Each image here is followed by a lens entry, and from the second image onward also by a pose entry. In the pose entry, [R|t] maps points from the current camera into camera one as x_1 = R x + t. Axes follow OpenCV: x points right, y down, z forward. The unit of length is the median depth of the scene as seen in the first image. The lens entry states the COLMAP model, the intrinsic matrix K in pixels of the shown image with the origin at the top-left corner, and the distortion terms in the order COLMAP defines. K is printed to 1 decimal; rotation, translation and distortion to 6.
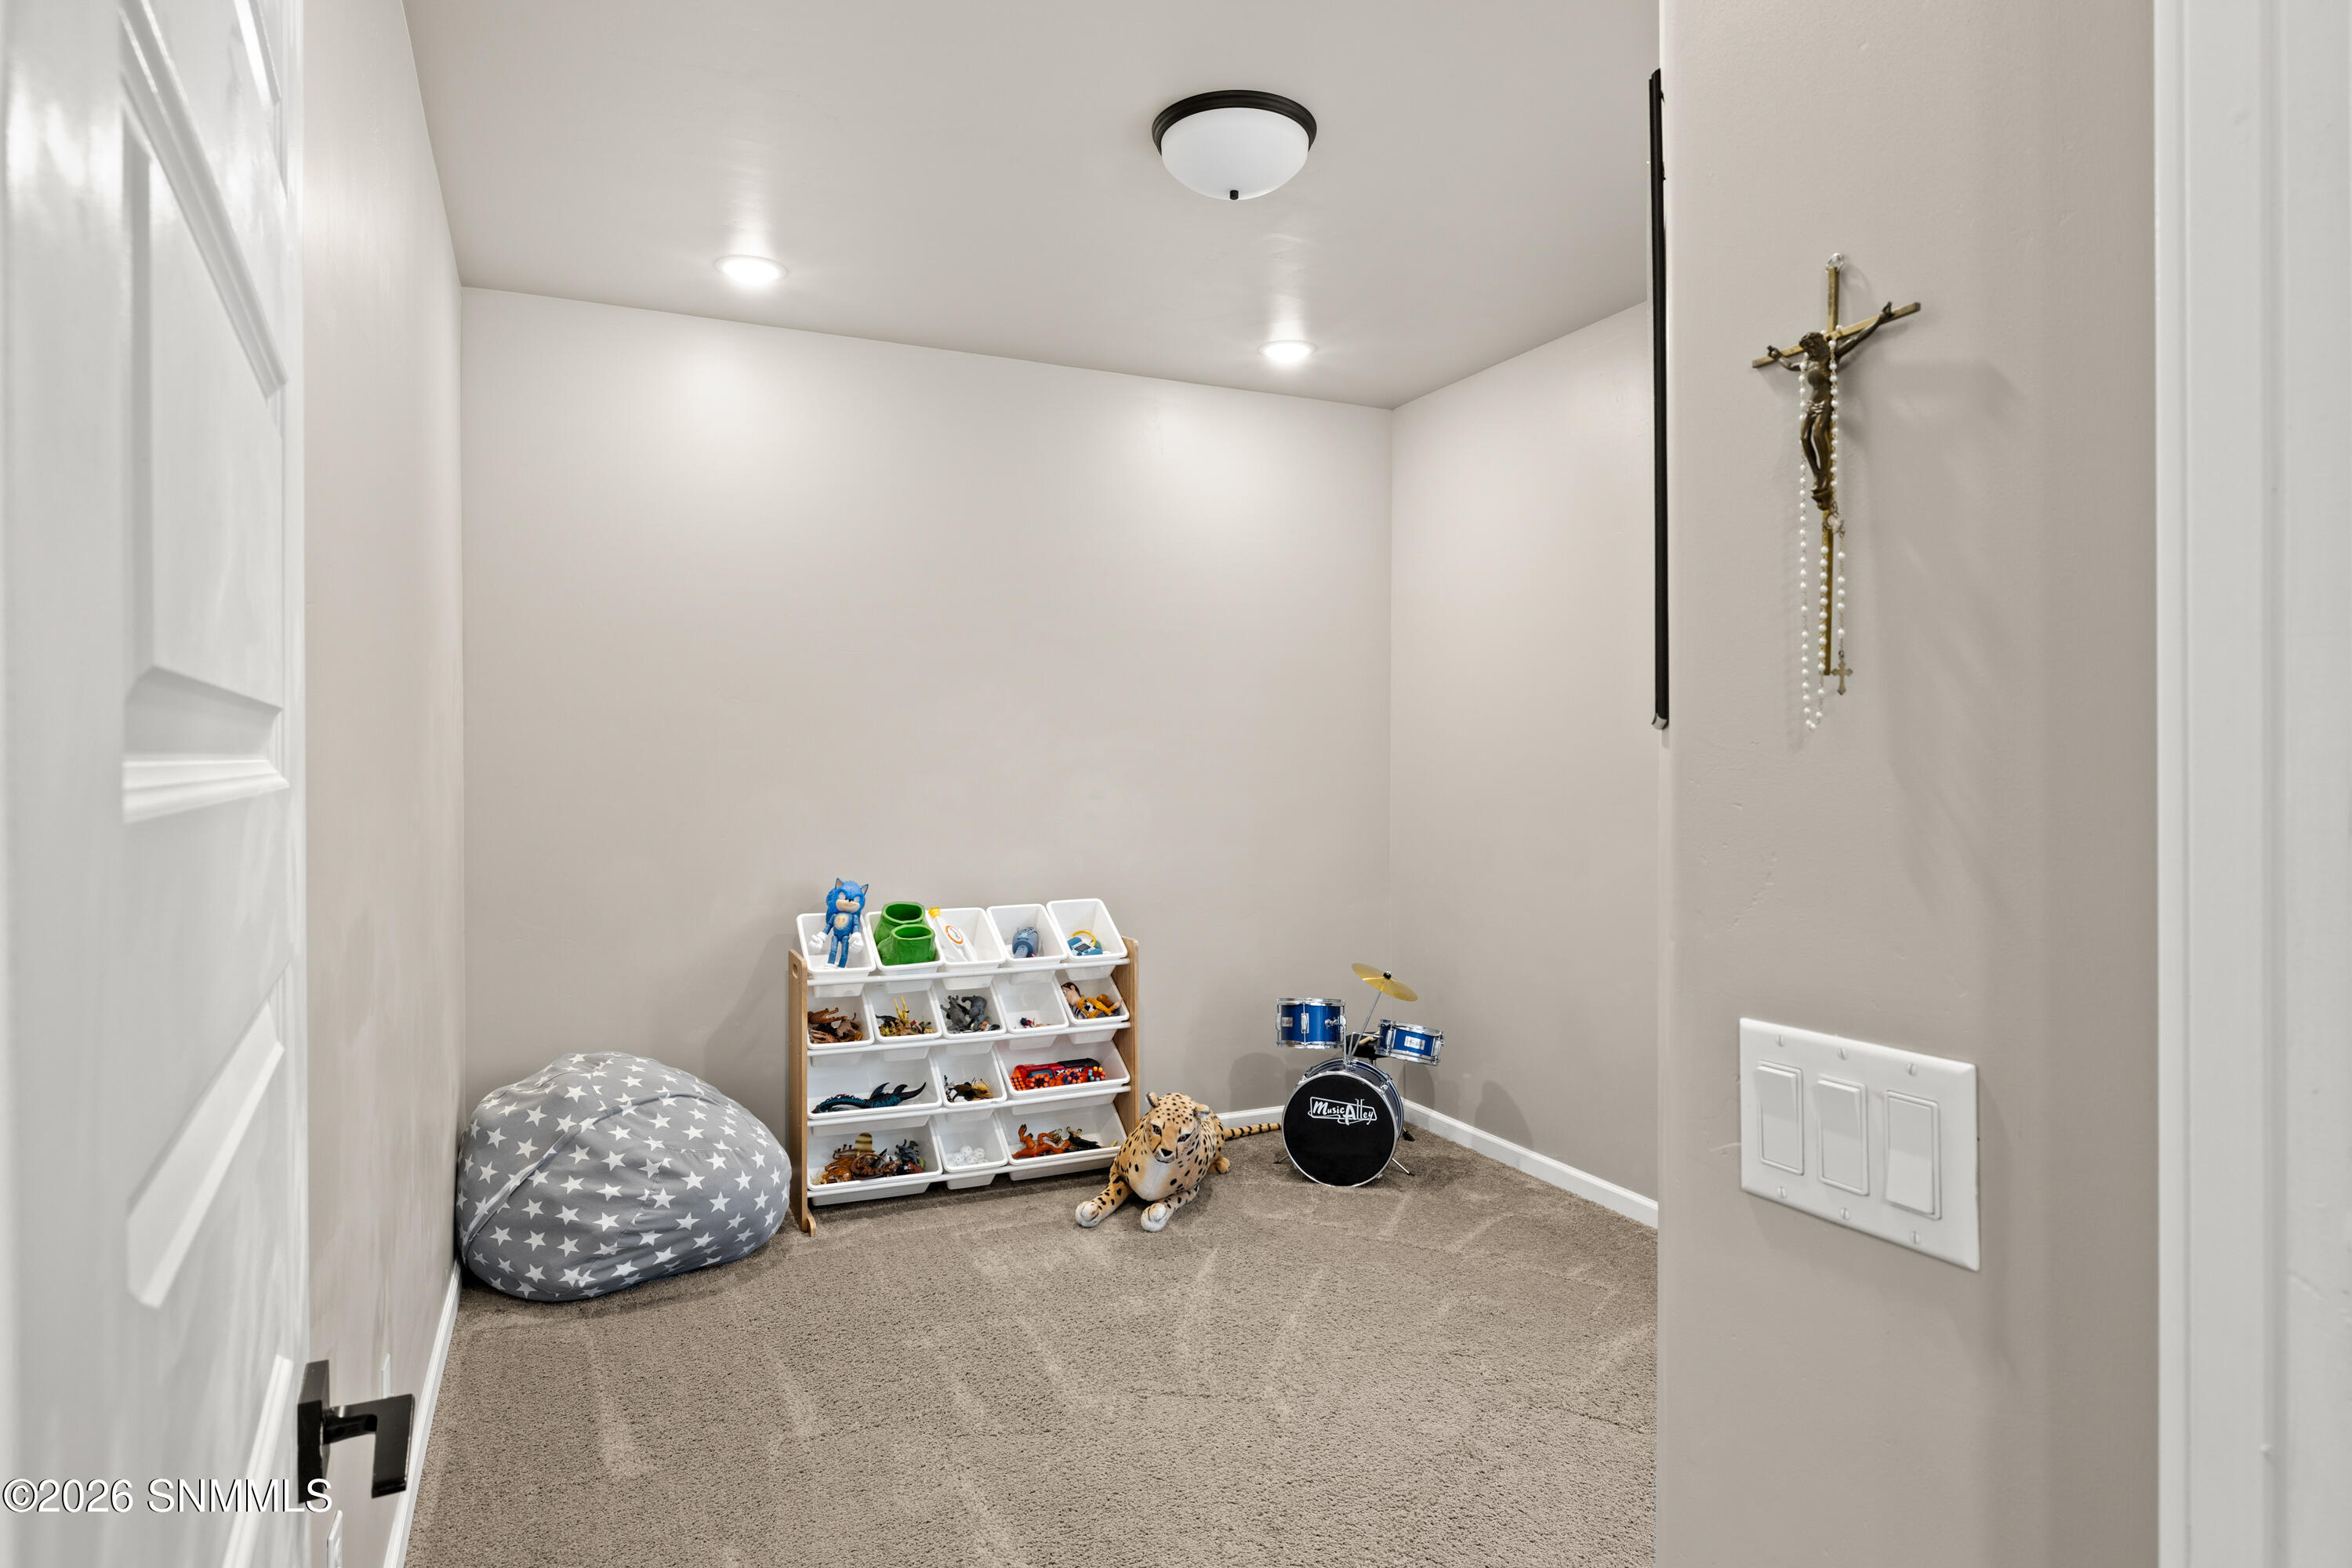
lens RADIAL K [[1238.7, 0, 1170.4], [0, 1238.7, 773.3], [0, 0, 1]] dist [-0.018274, -0.000360]
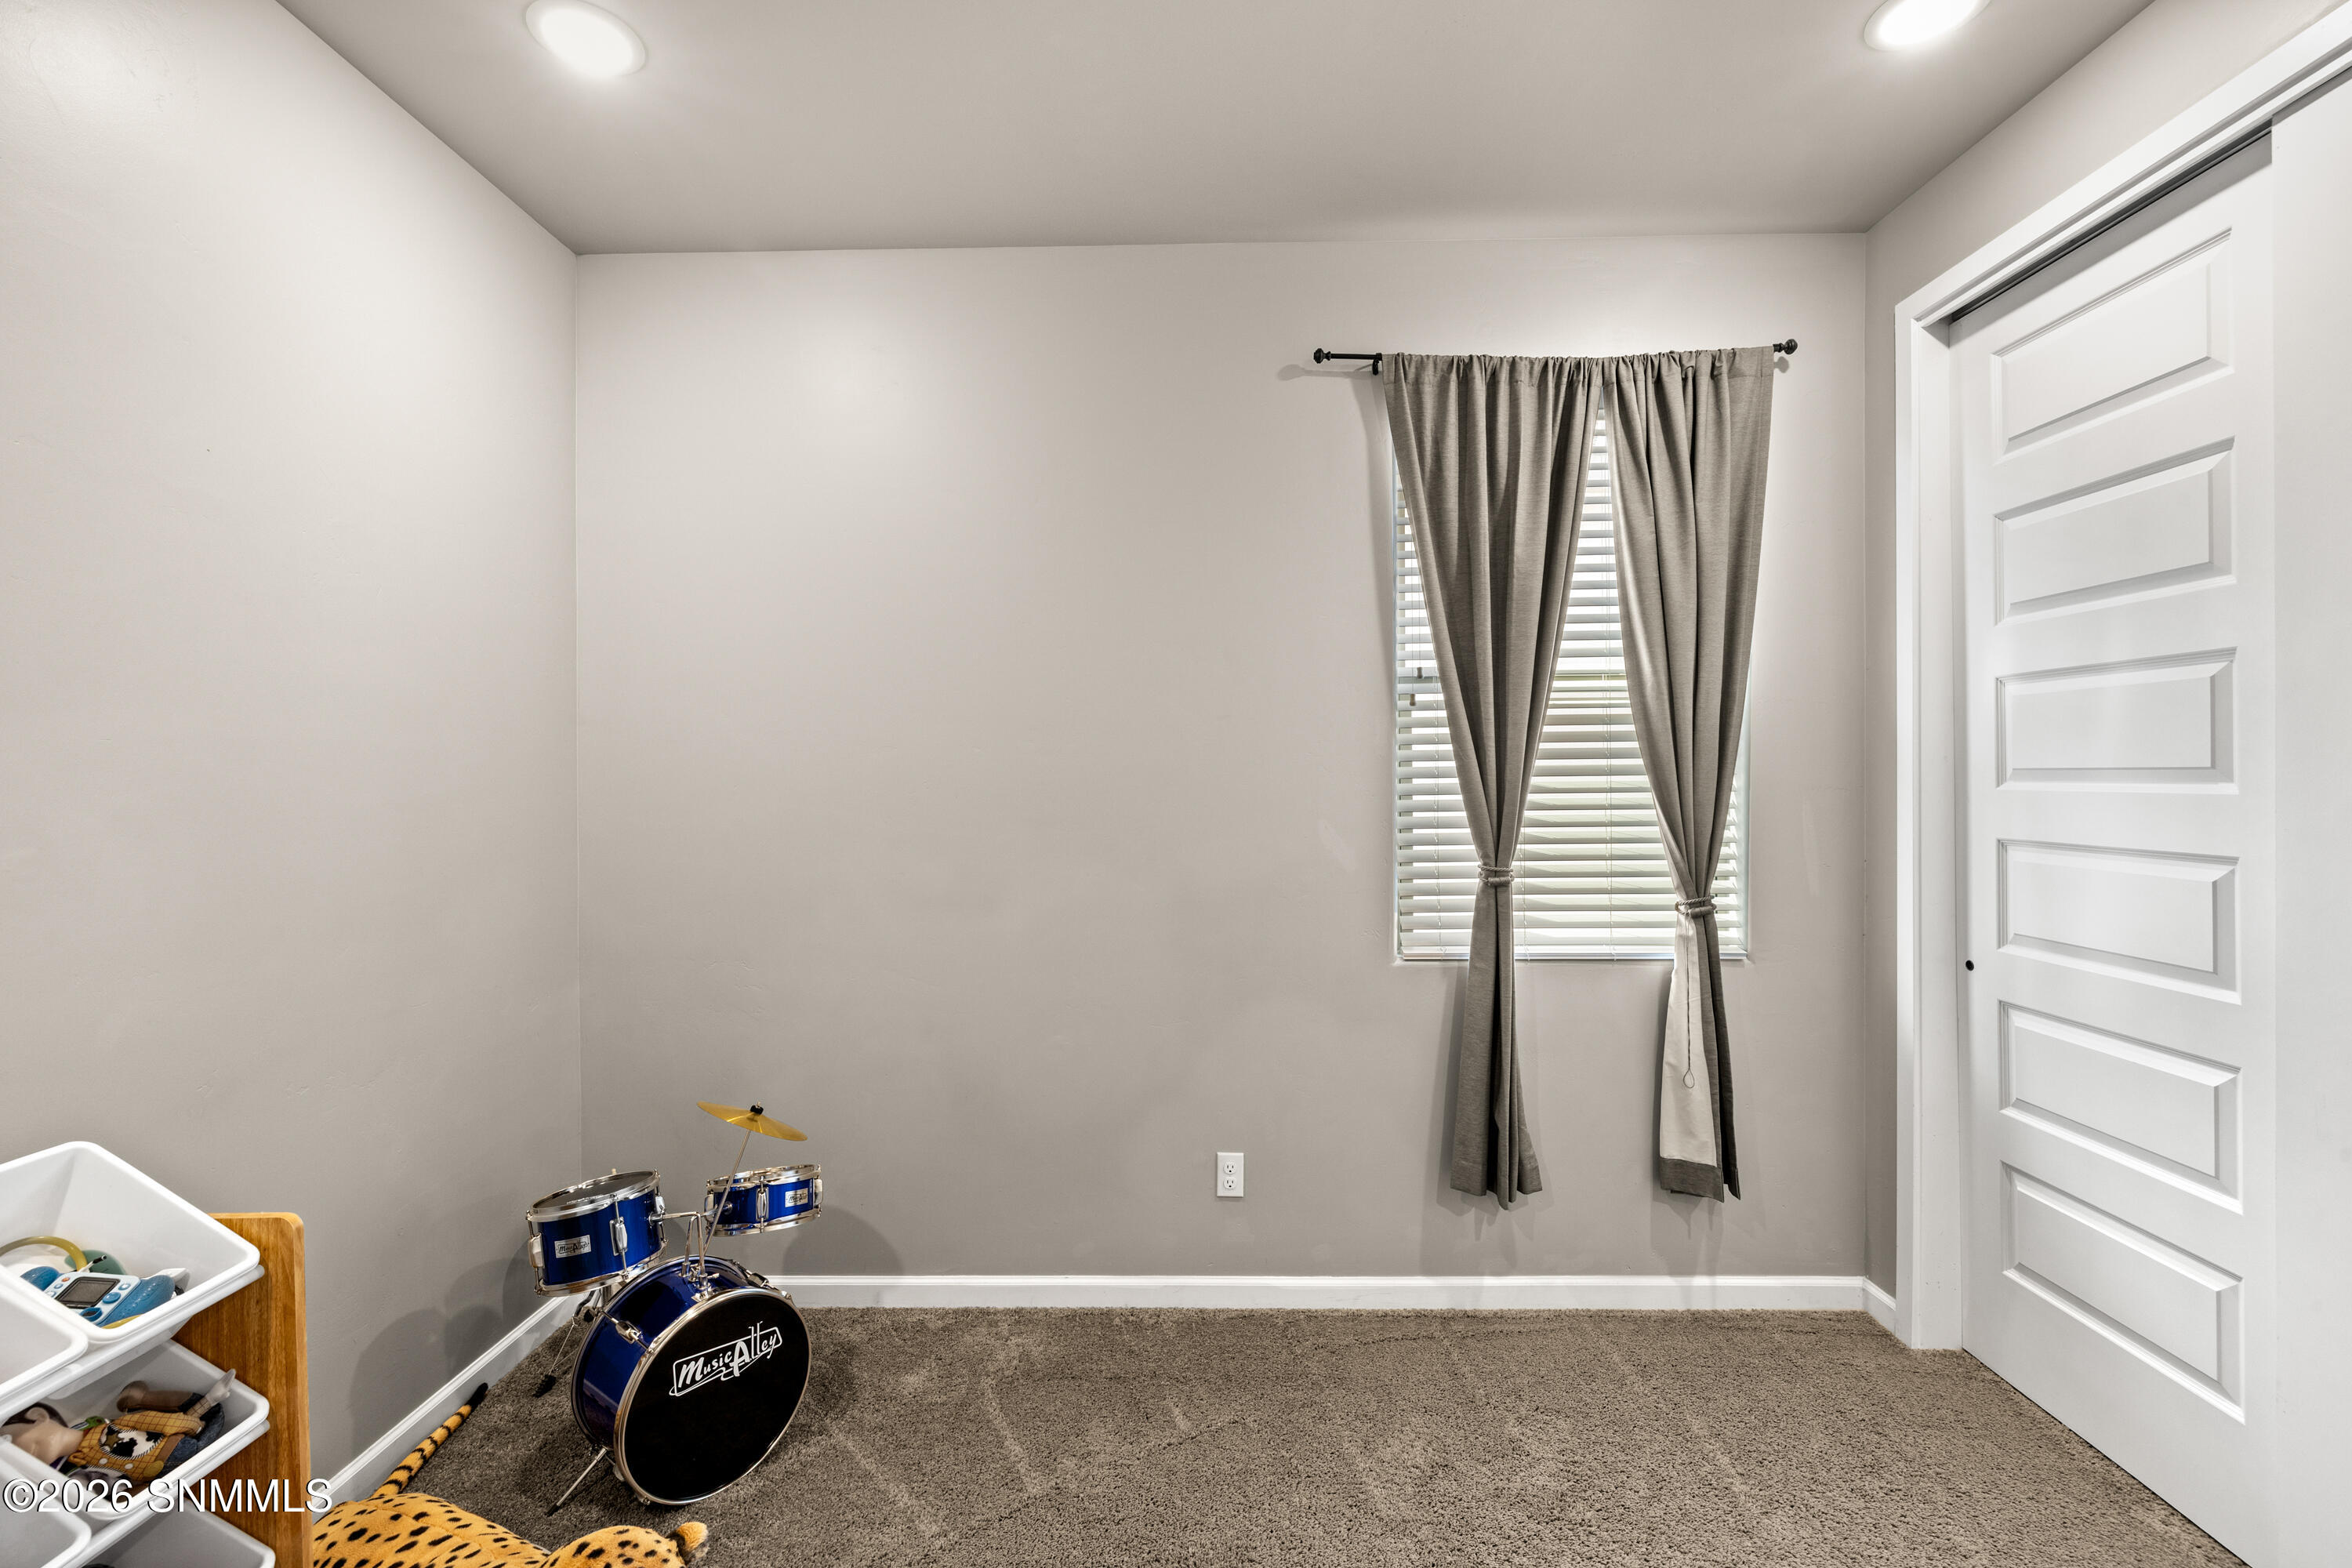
lens RADIAL K [[985.4, 0, 1179.3], [0, 985.4, 778.2], [0, 0, 1]] dist [-0.002652, 0.000231]
pose [[0.427534, -0.009313, 0.903951, -0.197370], [0.007726, 0.999948, 0.006648, -0.011545], [-0.903966, 0.004142, 0.427584, 0.592273]]
